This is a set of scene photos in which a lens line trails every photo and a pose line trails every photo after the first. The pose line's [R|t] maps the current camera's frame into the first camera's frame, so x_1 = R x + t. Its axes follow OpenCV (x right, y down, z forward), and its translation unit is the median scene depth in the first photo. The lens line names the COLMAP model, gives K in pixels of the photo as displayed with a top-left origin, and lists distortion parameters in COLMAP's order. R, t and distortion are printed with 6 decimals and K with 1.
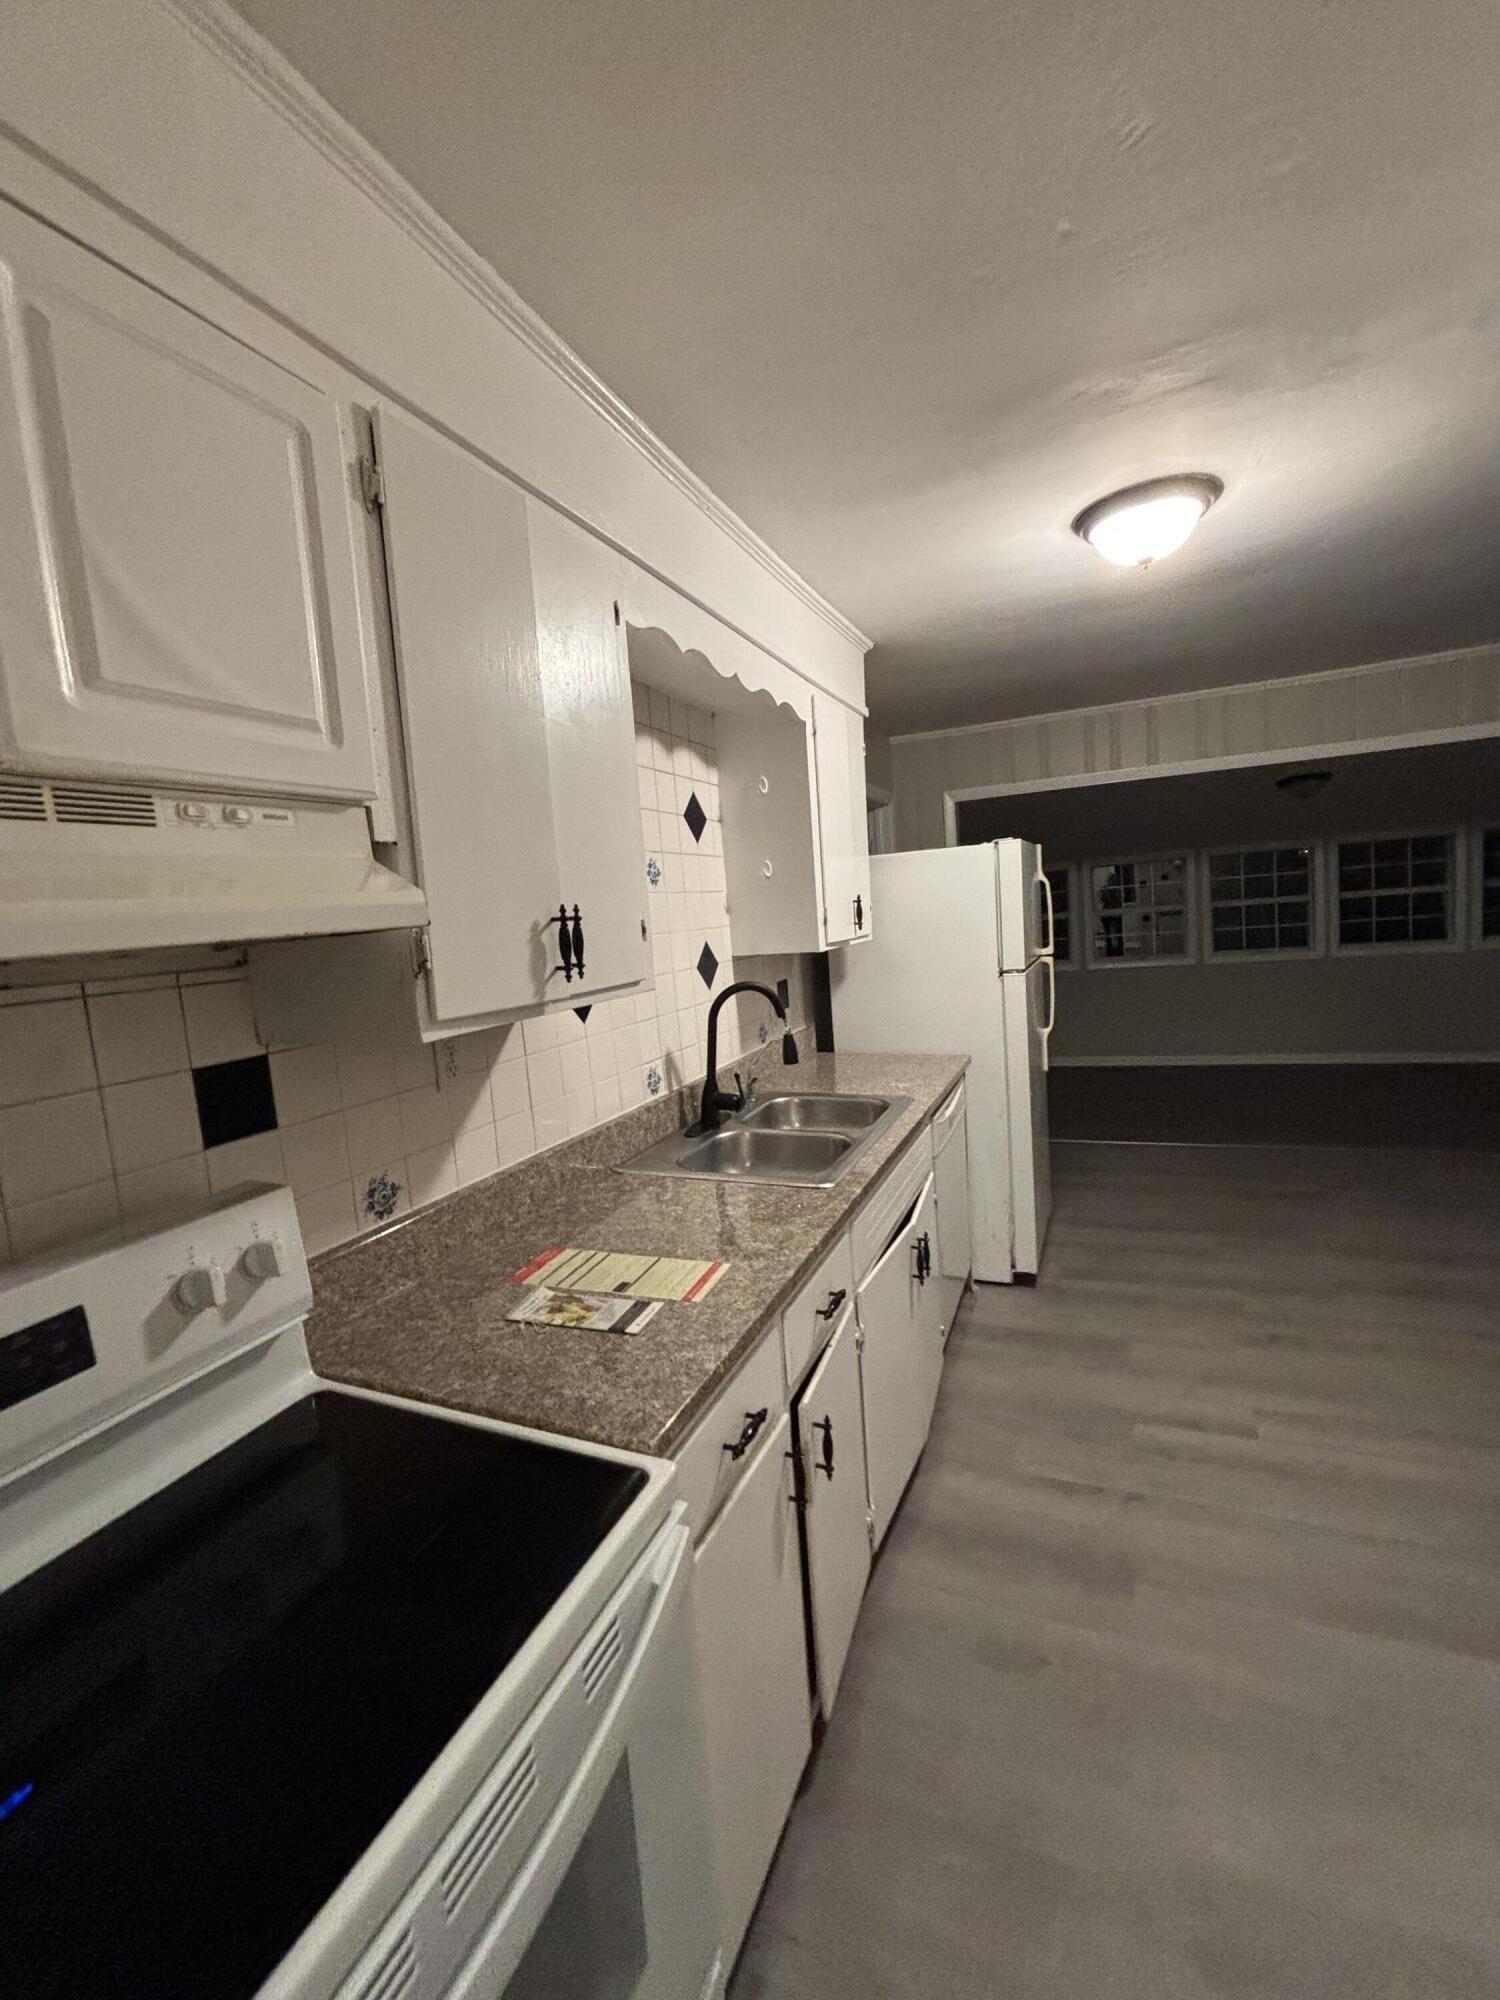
lens RADIAL K [[834.4, 0, 747.7], [0, 834.4, 993.7], [0, 0, 1]] dist [0.000405, 0.000102]
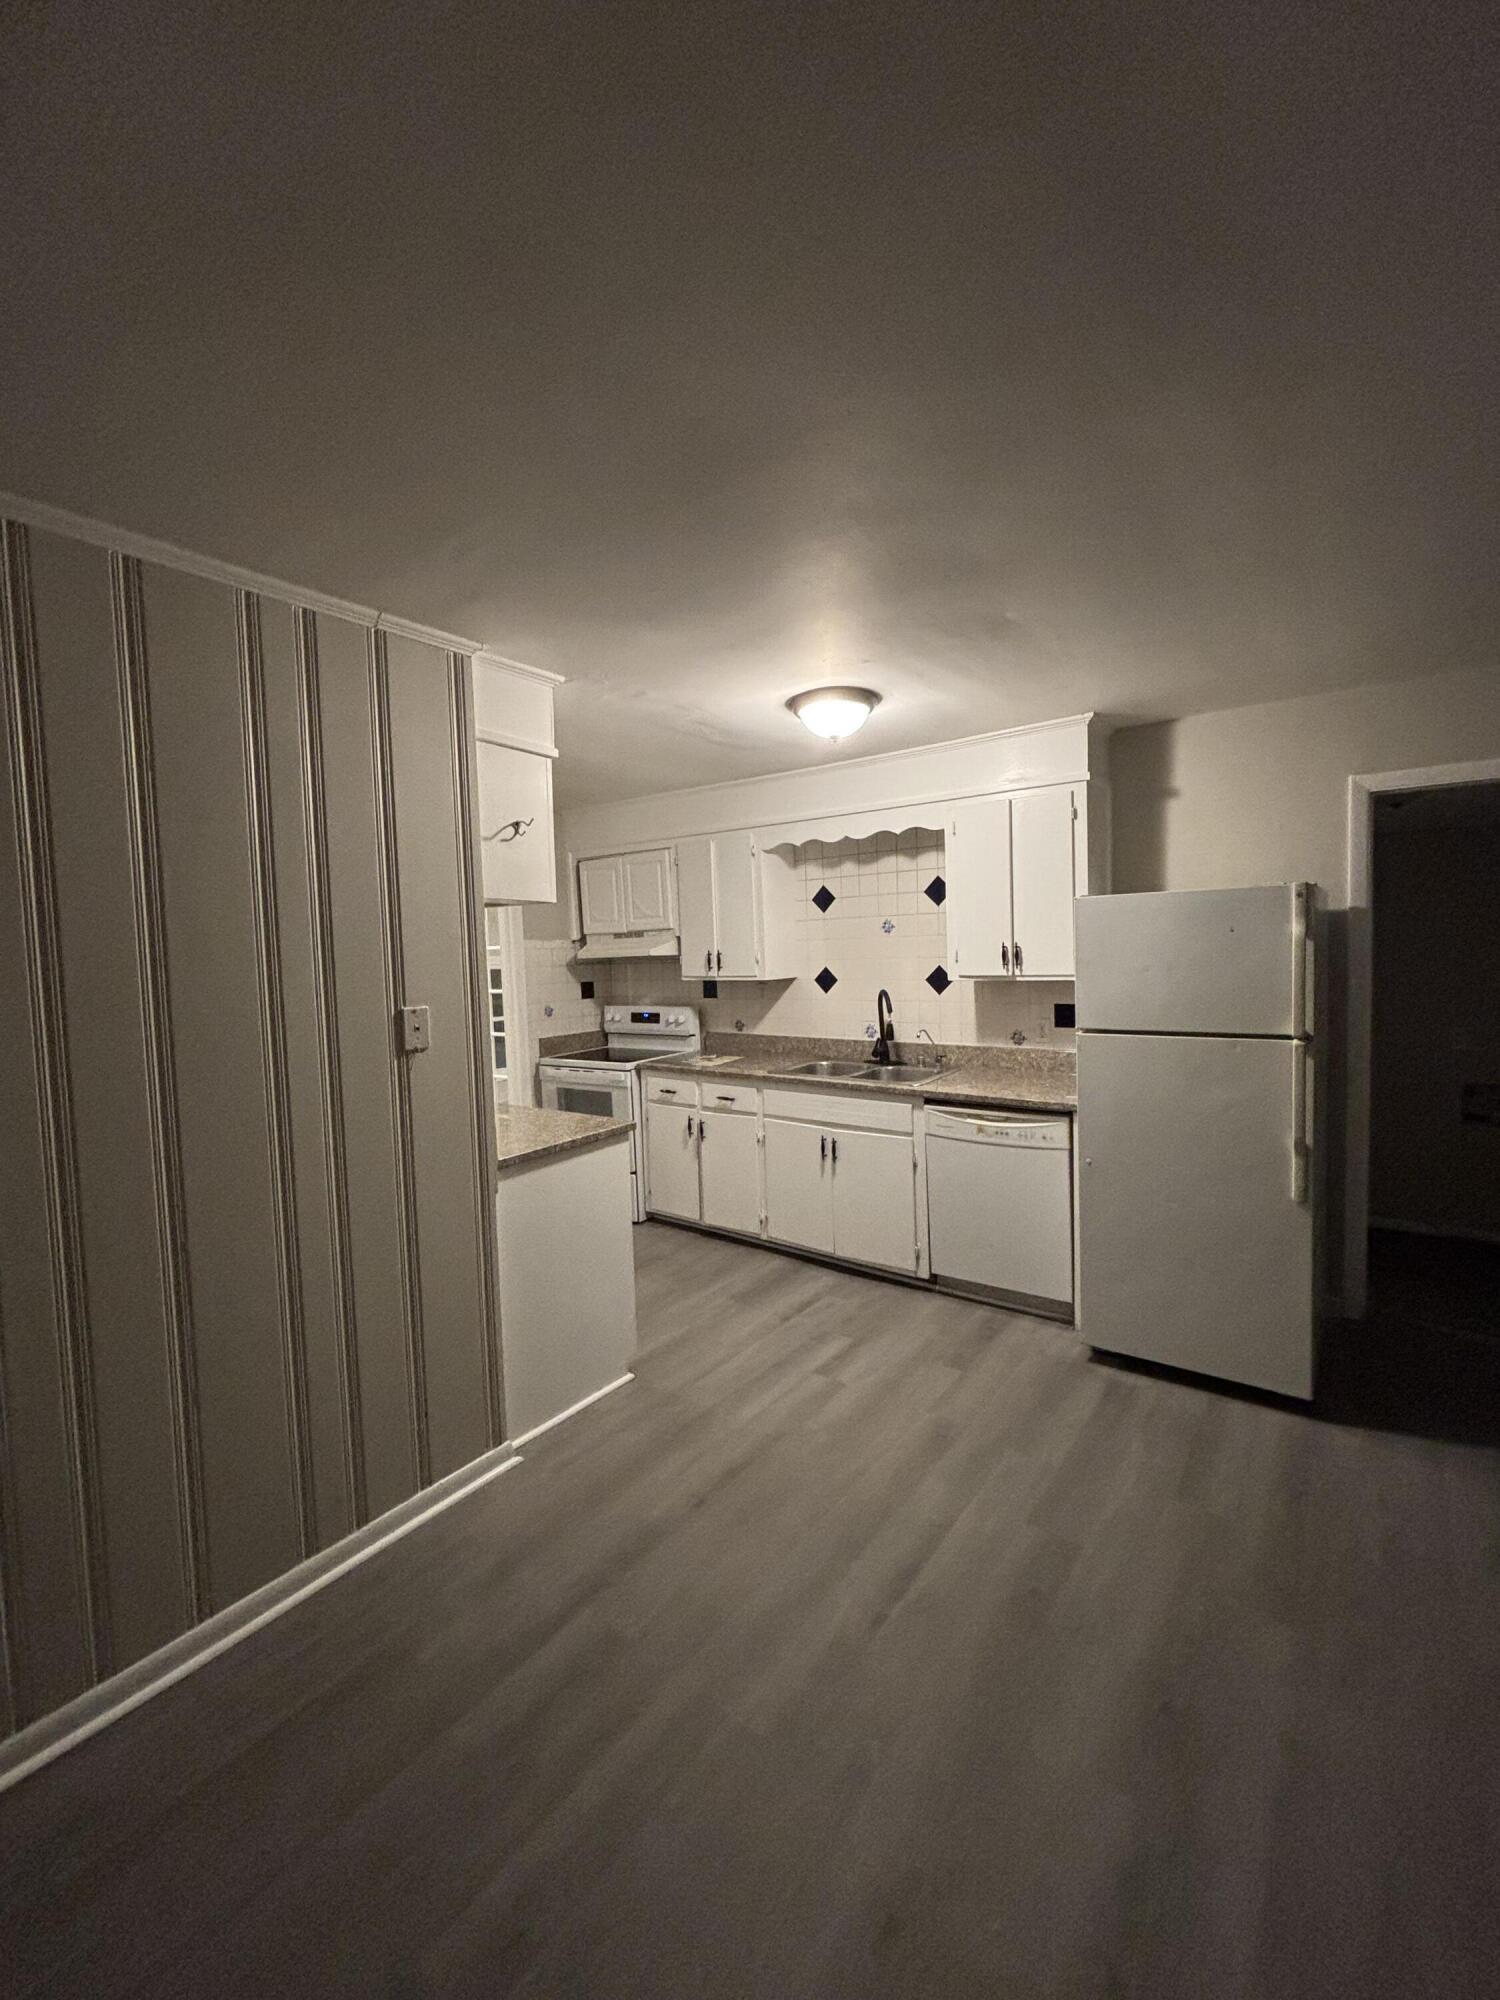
lens RADIAL K [[809.9, 0, 756.6], [0, 809.9, 986.9], [0, 0, 1]] dist [0.000111, 0.000068]
pose [[-0.226843, 0.131572, -0.965003, 1.477883], [-0.046816, 0.988214, 0.145742, -0.221797], [0.972806, 0.078238, -0.218010, 0.930510]]
